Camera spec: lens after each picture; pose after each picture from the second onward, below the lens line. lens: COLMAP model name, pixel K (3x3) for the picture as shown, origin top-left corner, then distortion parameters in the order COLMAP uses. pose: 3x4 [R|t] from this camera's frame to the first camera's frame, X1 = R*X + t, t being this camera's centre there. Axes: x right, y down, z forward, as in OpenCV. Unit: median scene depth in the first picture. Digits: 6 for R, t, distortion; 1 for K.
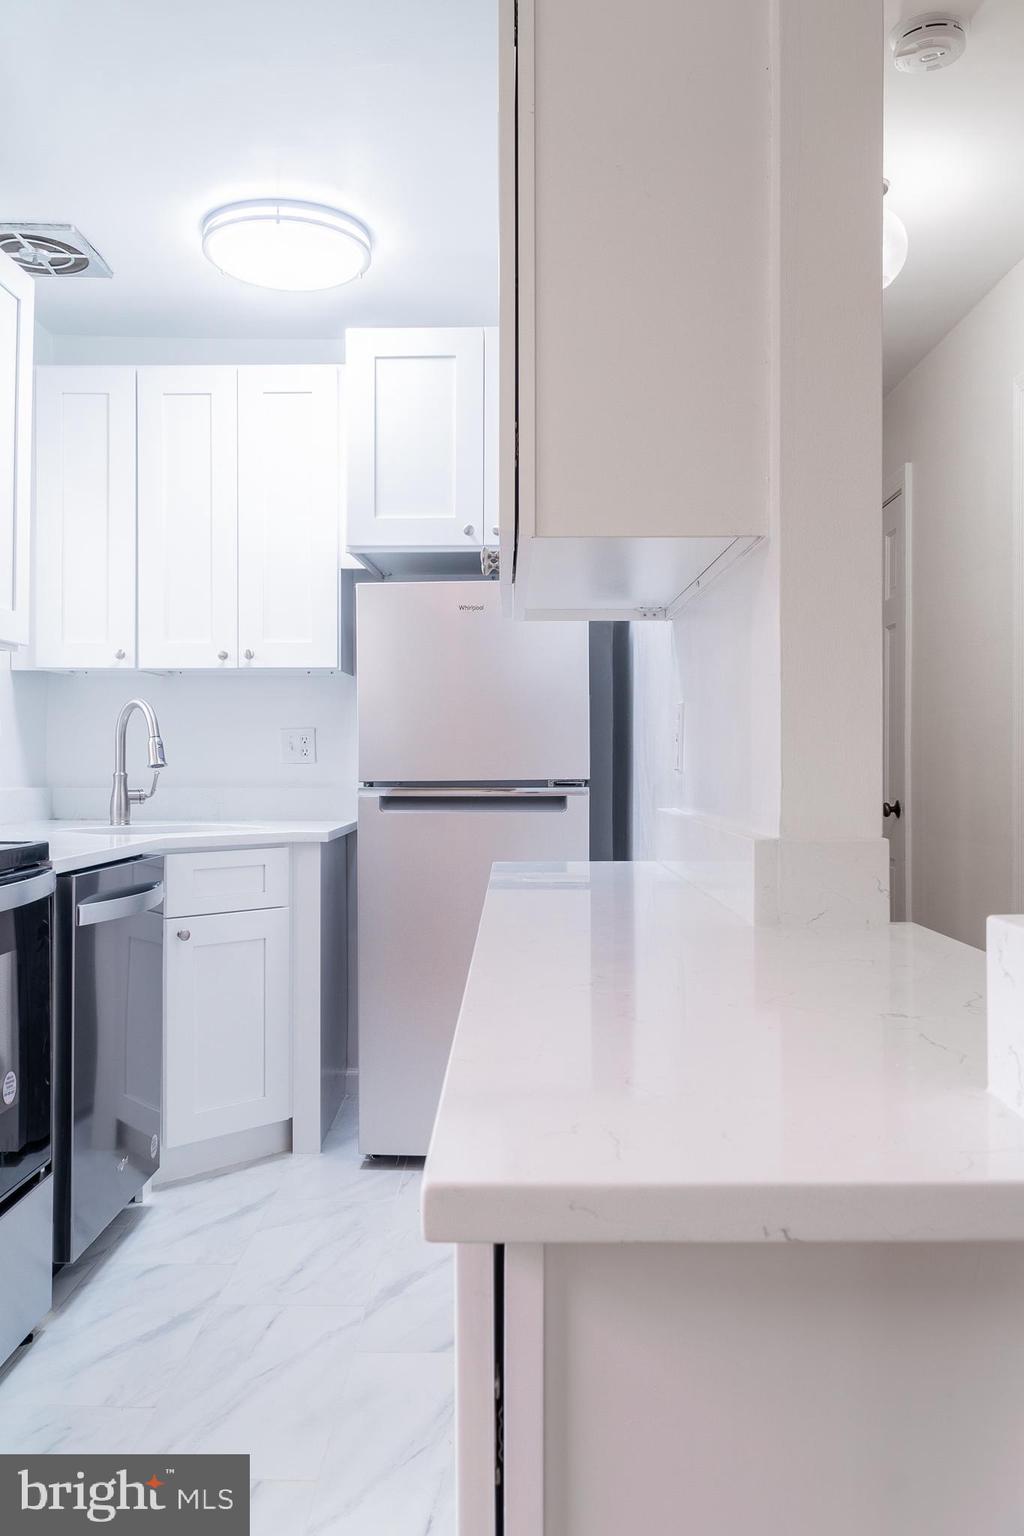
lens RADIAL K [[1252.5, 0, 502.6], [0, 1252.5, 769.6], [0, 0, 1]] dist [0.001375, 0.000053]
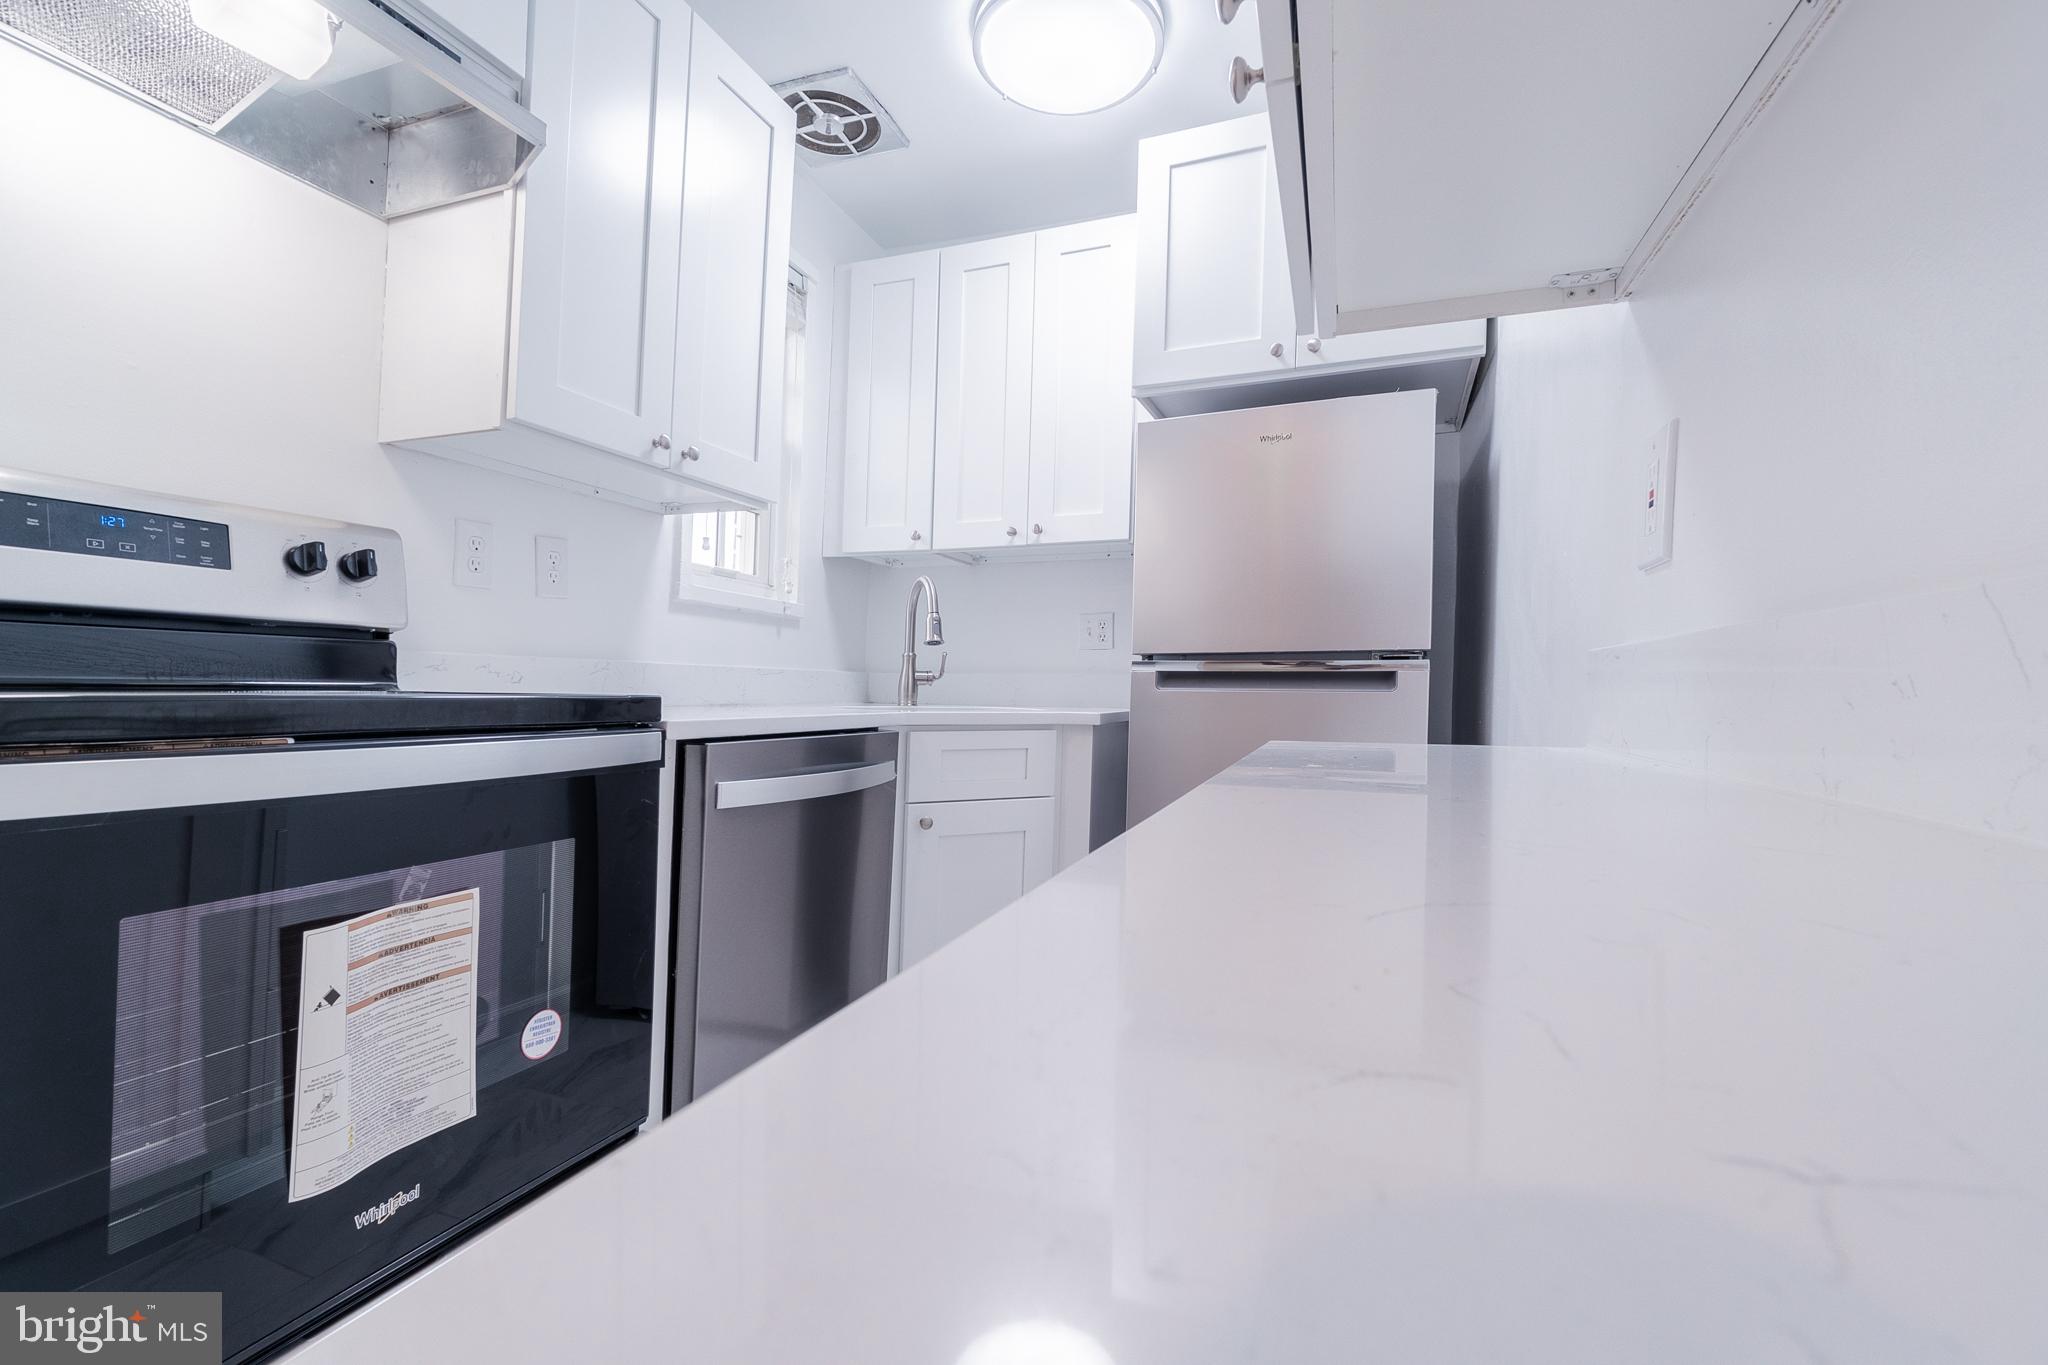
lens RADIAL K [[894.0, 0, 1013.3], [0, 894.0, 676.4], [0, 0, 1]] dist [0.002136, -0.000113]
pose [[0.937652, 0.008036, -0.347482, 0.019330], [-0.016491, 0.999635, -0.021382, 0.037841], [0.347183, 0.025779, 0.937443, 0.395921]]
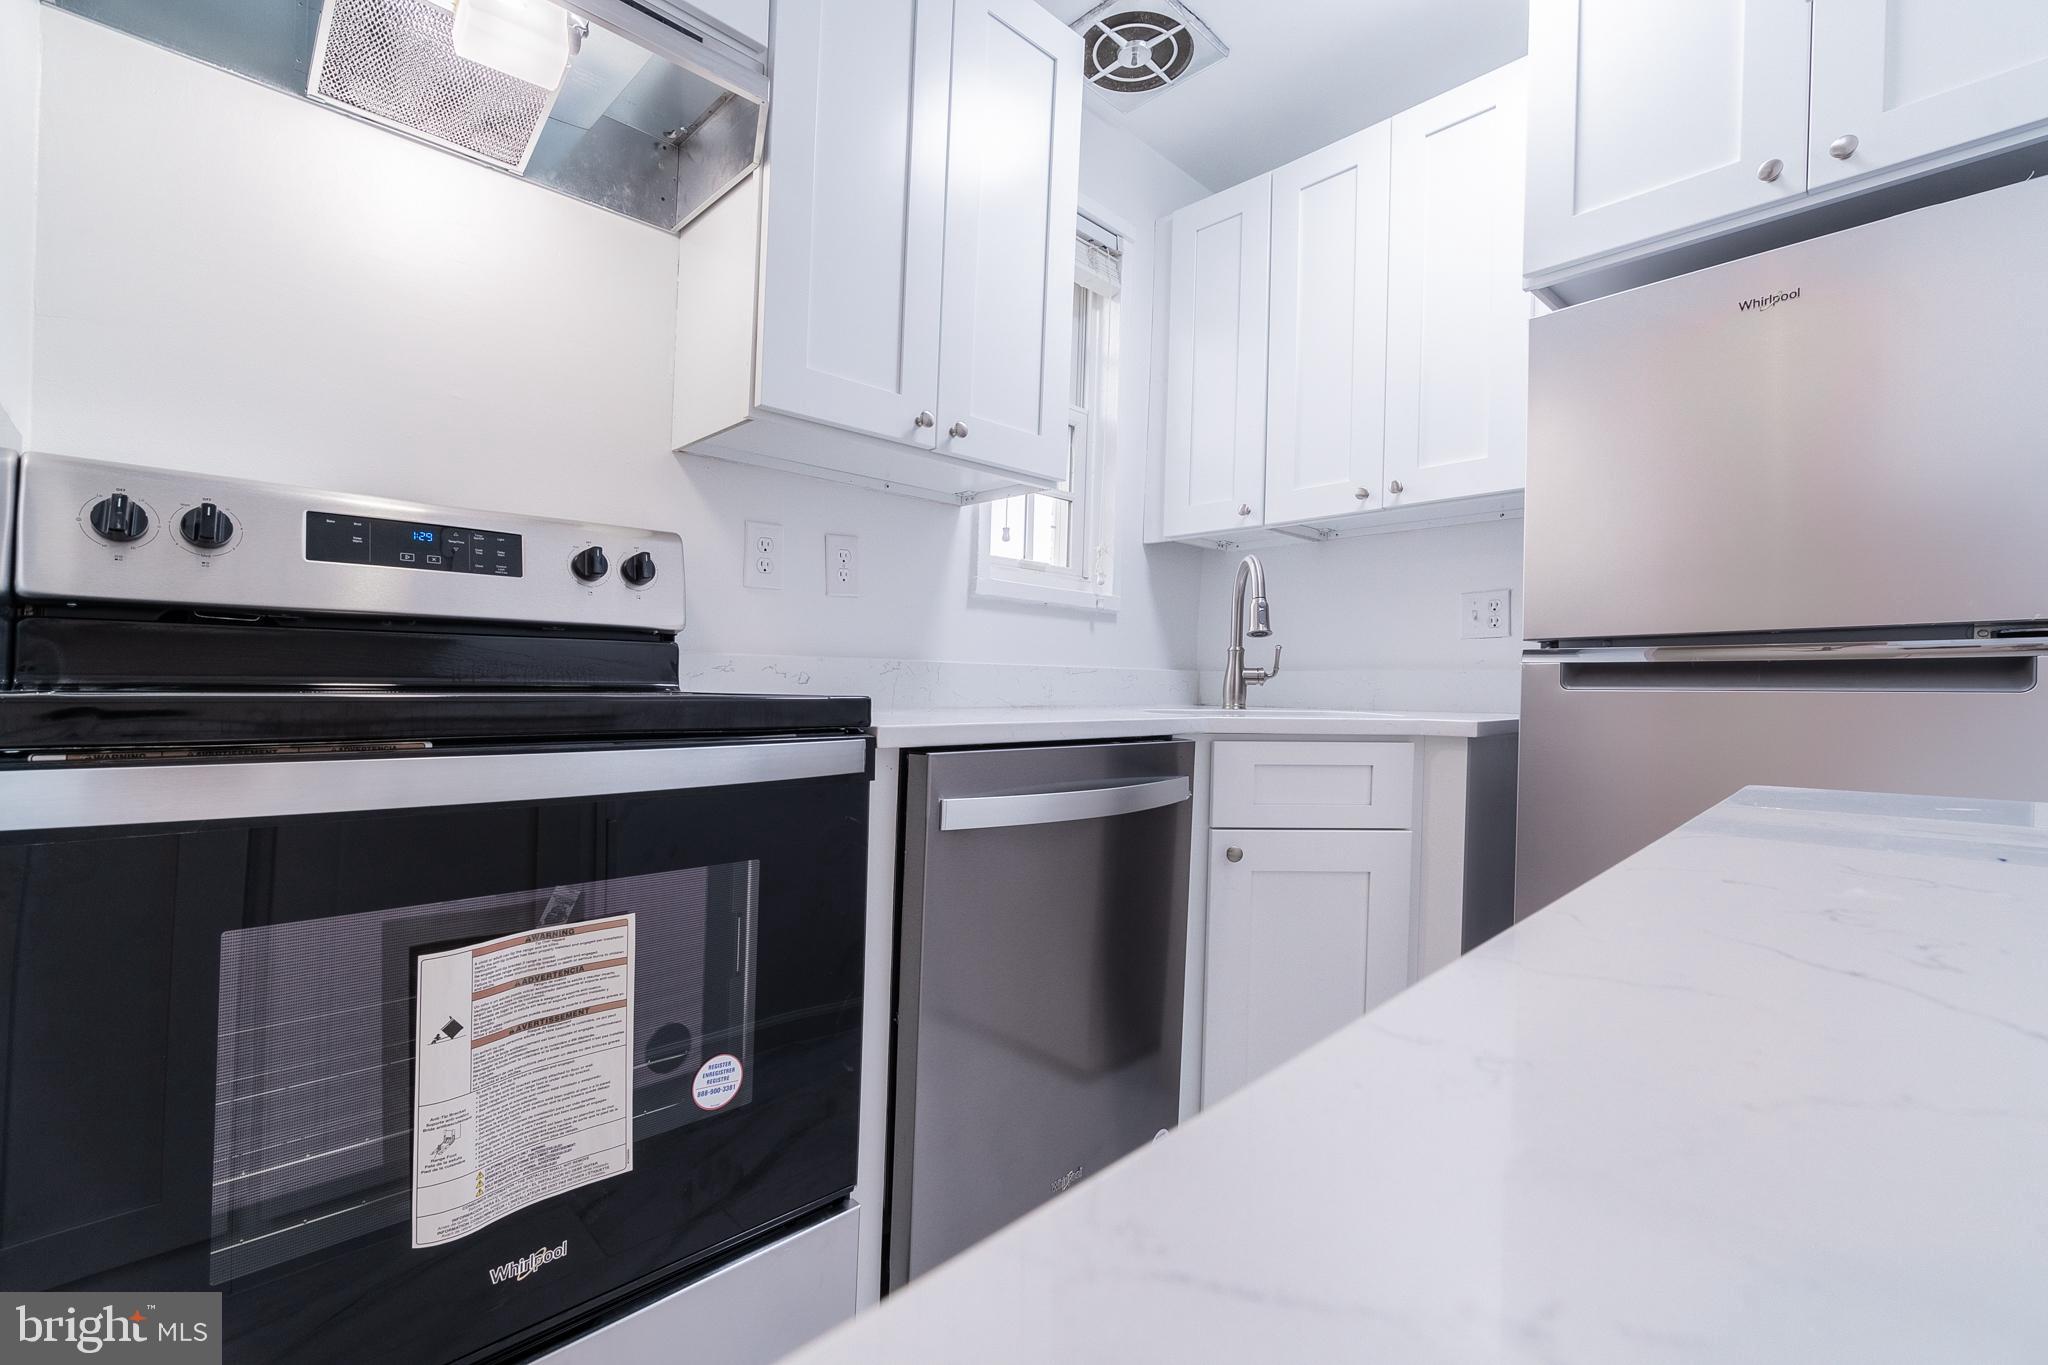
lens RADIAL K [[888.2, 0, 1022.7], [0, 888.2, 683.9], [0, 0, 1]] dist [-0.002227, -0.000382]
pose [[0.713839, 0.005463, -0.700289, 0.013995], [-0.015552, 0.999847, -0.008053, 0.037446], [0.700137, 0.016640, 0.713814, 0.508616]]
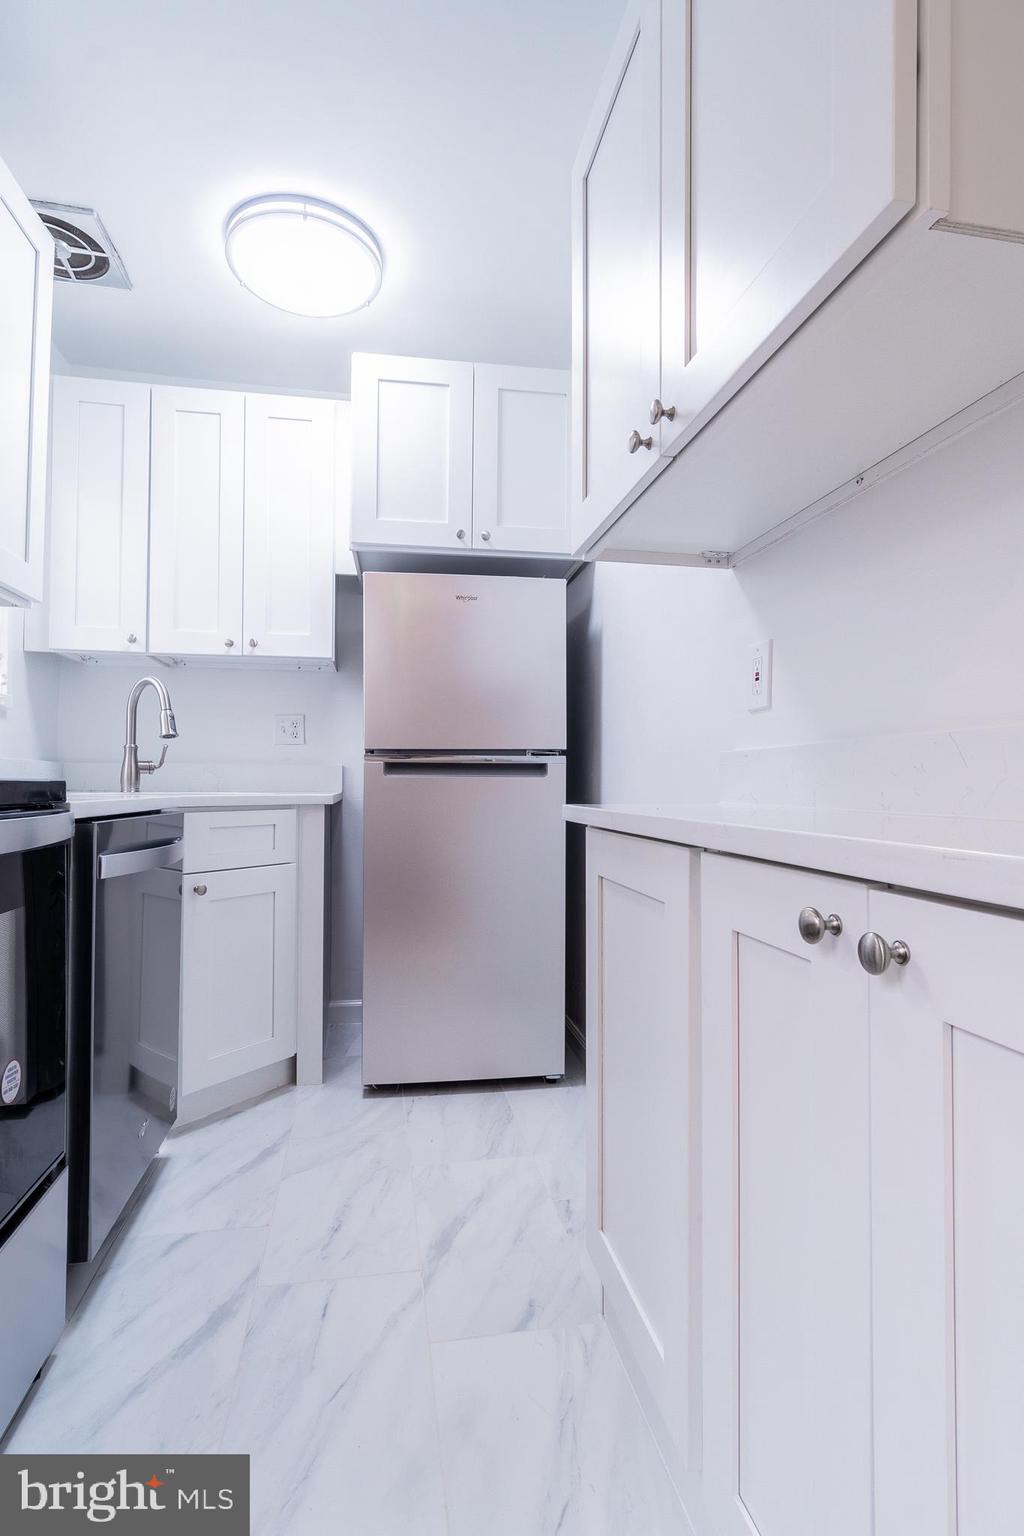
lens RADIAL K [[767.1, 0, 511.4], [0, 767.1, 777.9], [0, 0, 1]] dist [-0.015933, 0.008047]
pose [[0.981509, 0.006776, 0.191297, -0.113904], [-0.004027, 0.999883, -0.014753, 0.043698], [-0.191374, 0.013709, 0.981421, 0.299600]]
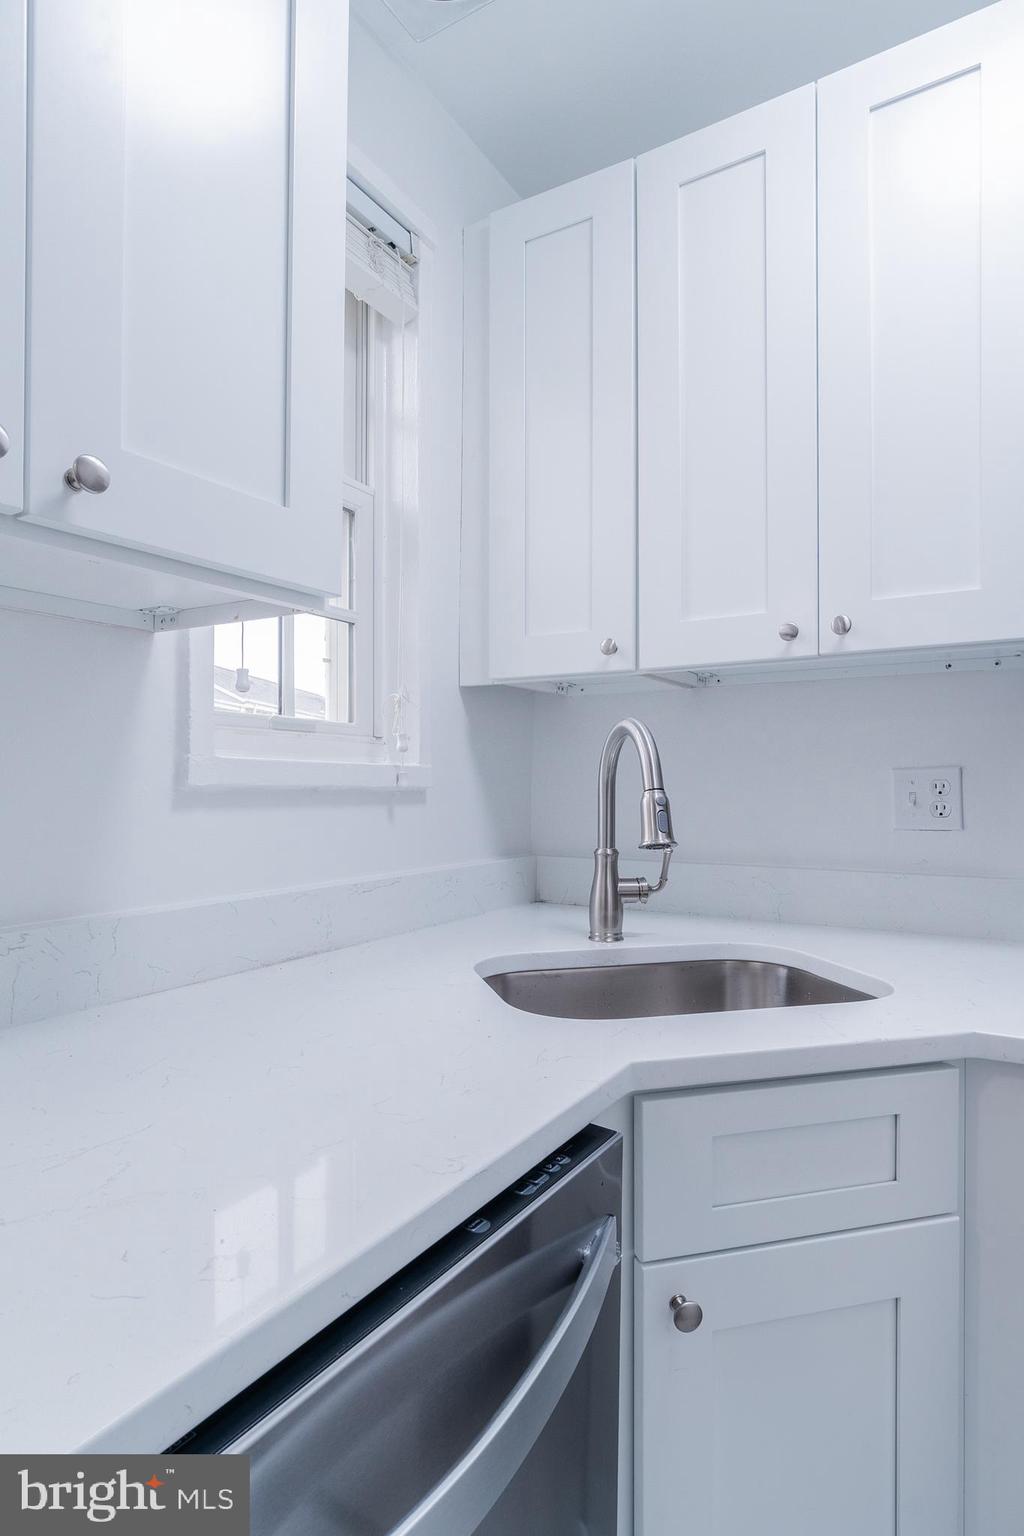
lens RADIAL K [[856.9, 0, 532.4], [0, 856.9, 792.1], [0, 0, 1]] dist [0.070263, -0.042875]
pose [[0.874182, 0.001875, -0.485595, -0.154151], [-0.000272, 0.999994, 0.003371, -0.027482], [0.485598, -0.002815, 0.874177, 0.689474]]
